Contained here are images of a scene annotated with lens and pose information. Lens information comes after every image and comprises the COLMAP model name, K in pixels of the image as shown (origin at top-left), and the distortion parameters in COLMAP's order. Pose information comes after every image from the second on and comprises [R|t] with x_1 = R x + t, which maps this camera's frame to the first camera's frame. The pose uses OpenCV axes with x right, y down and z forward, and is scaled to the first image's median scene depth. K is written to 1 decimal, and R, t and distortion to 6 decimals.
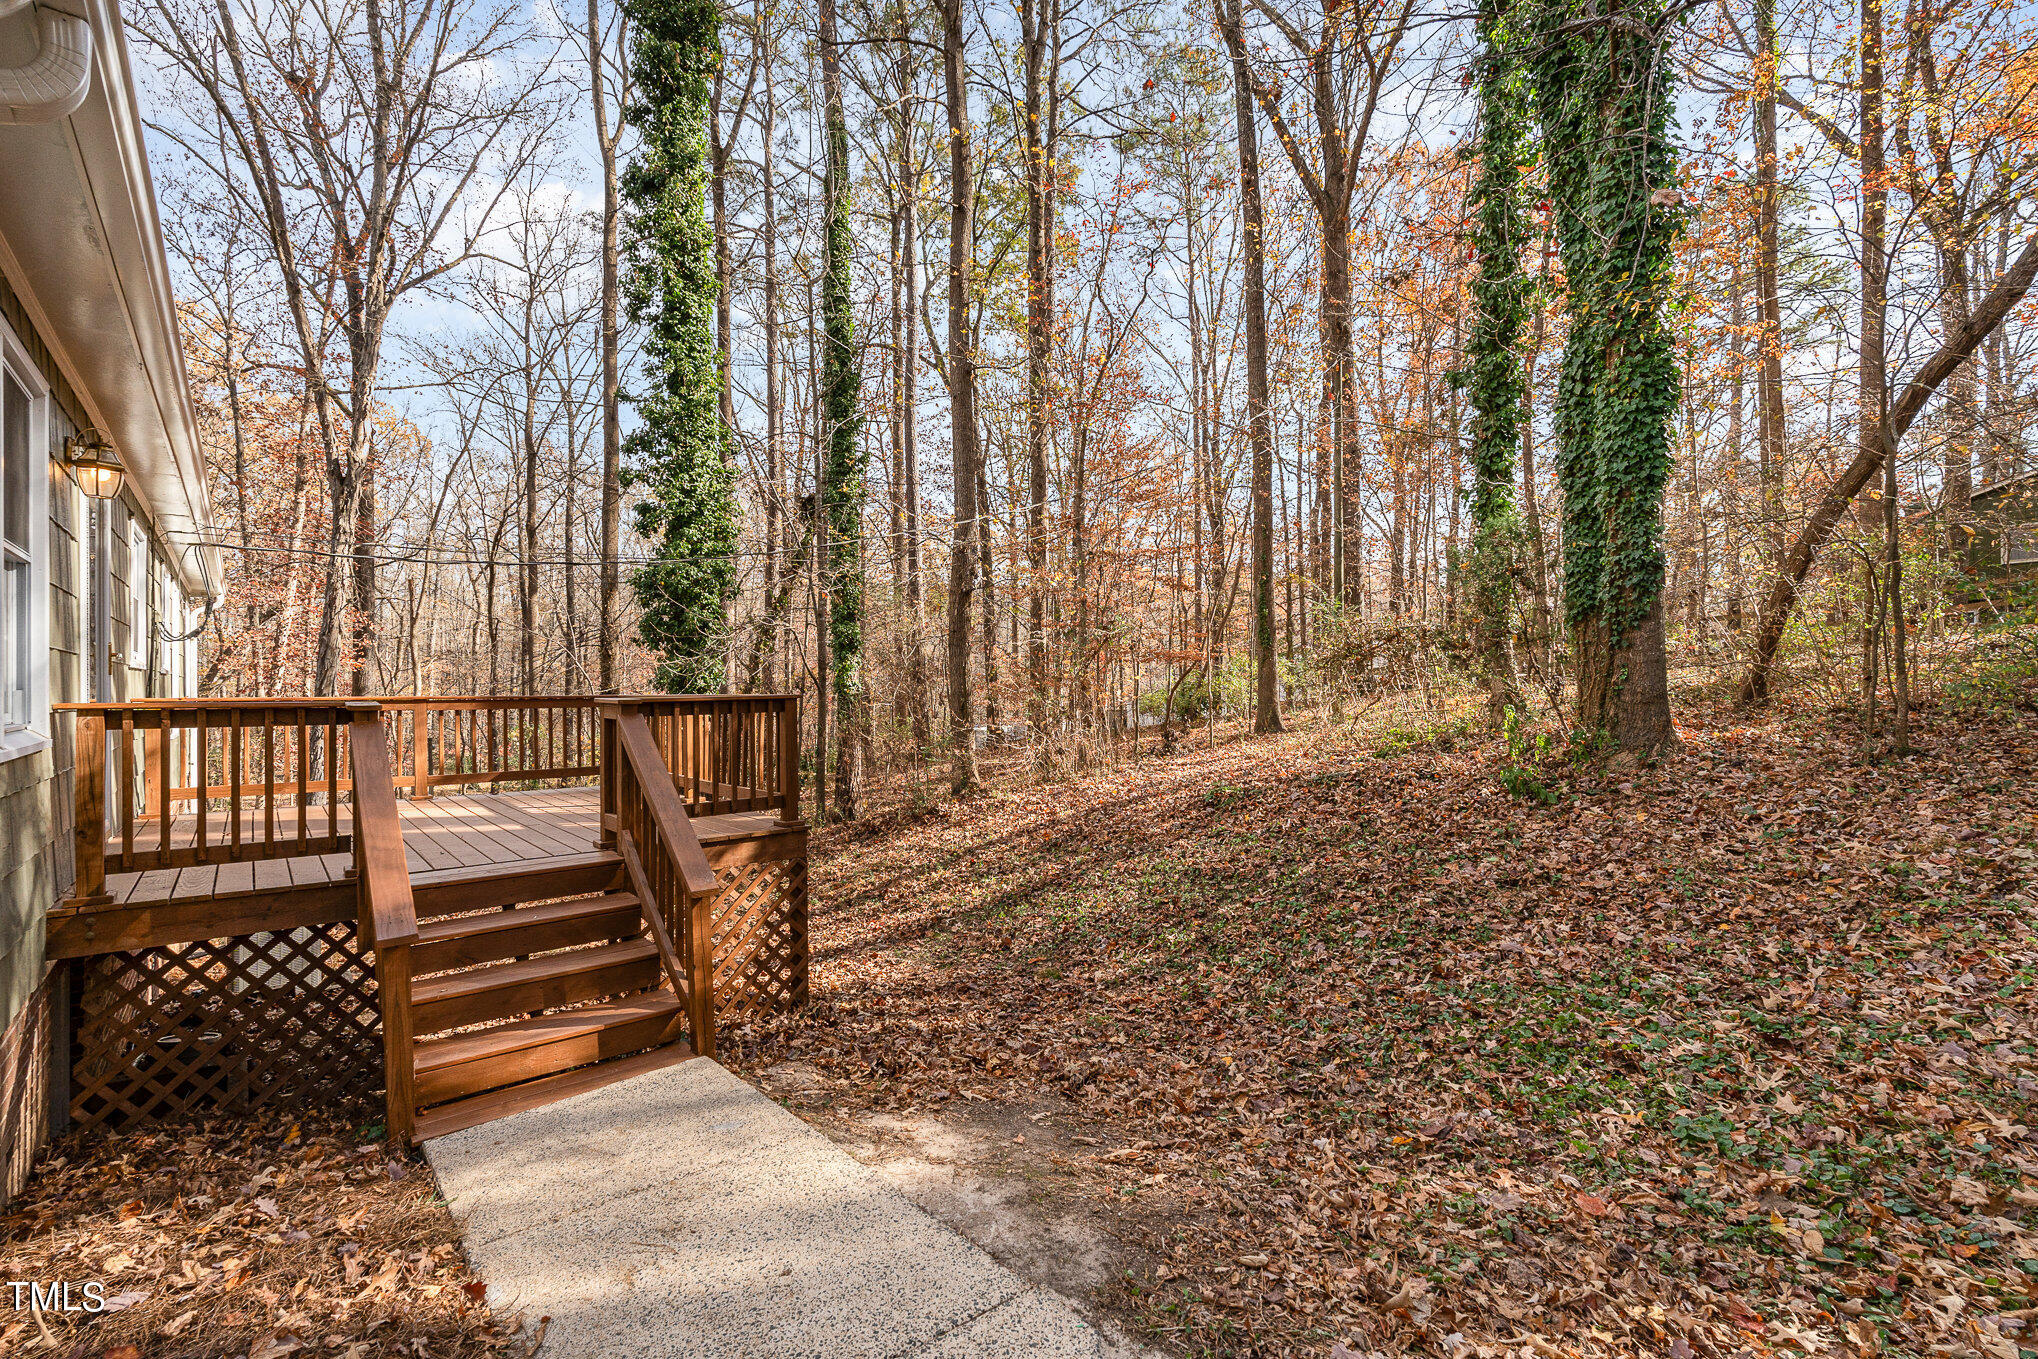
lens RADIAL K [[883.7, 0, 1003.7], [0, 883.7, 686.0], [0, 0, 1]] dist [0.000049, -0.000526]
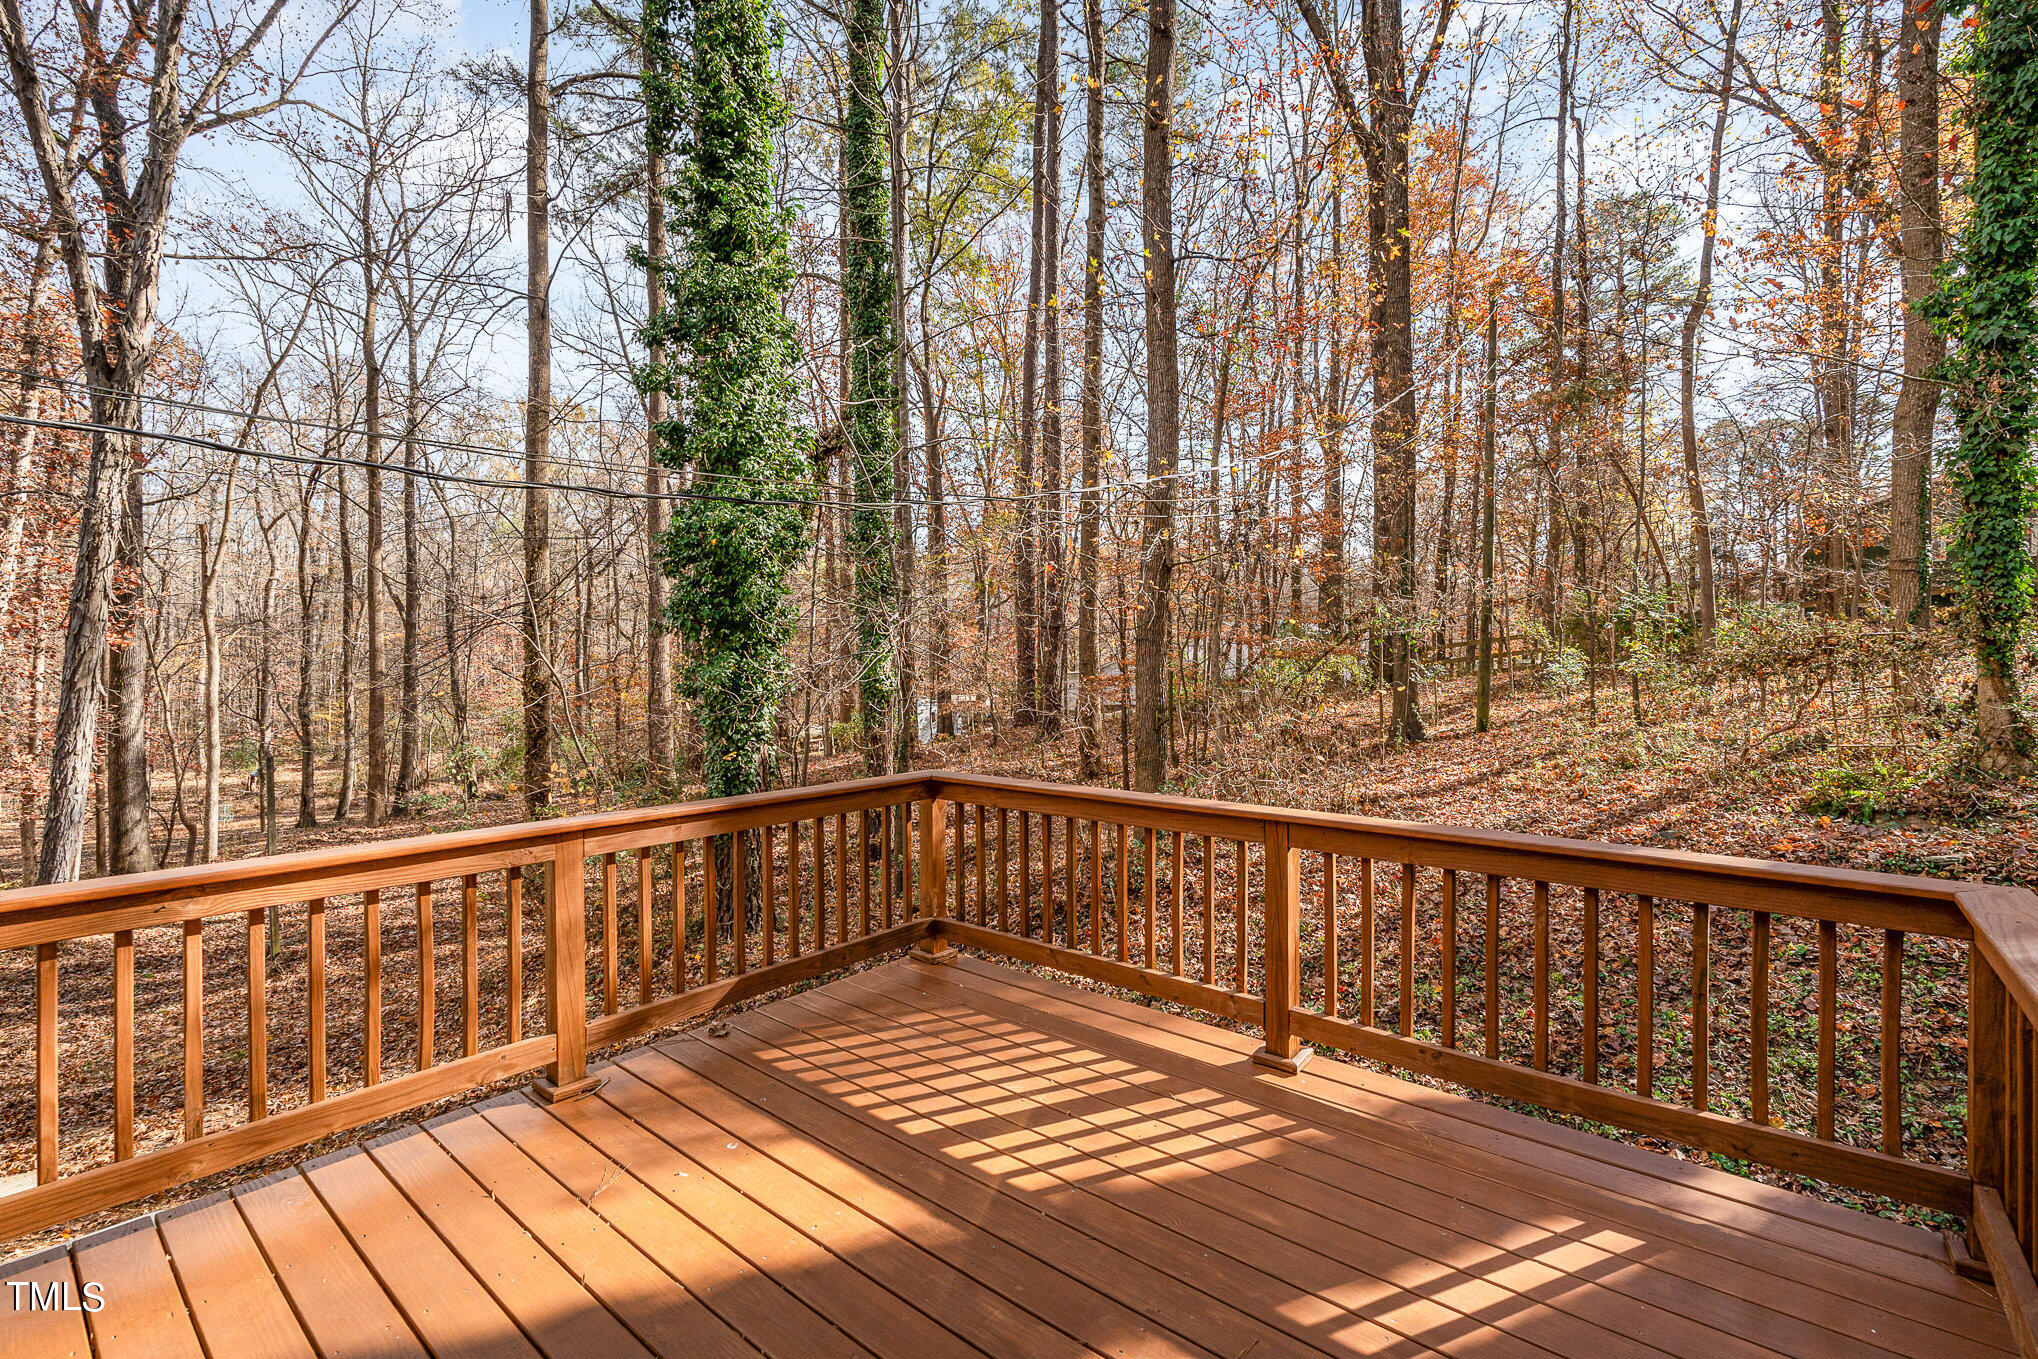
lens RADIAL K [[883.7, 0, 1035.1], [0, 883.7, 667.8], [0, 0, 1]] dist [0.000049, -0.000526]
pose [[0.981203, 0.007470, 0.192836, -0.177789], [-0.009094, 0.999930, 0.007541, -0.017948], [-0.192766, -0.009153, 0.981202, 0.192716]]
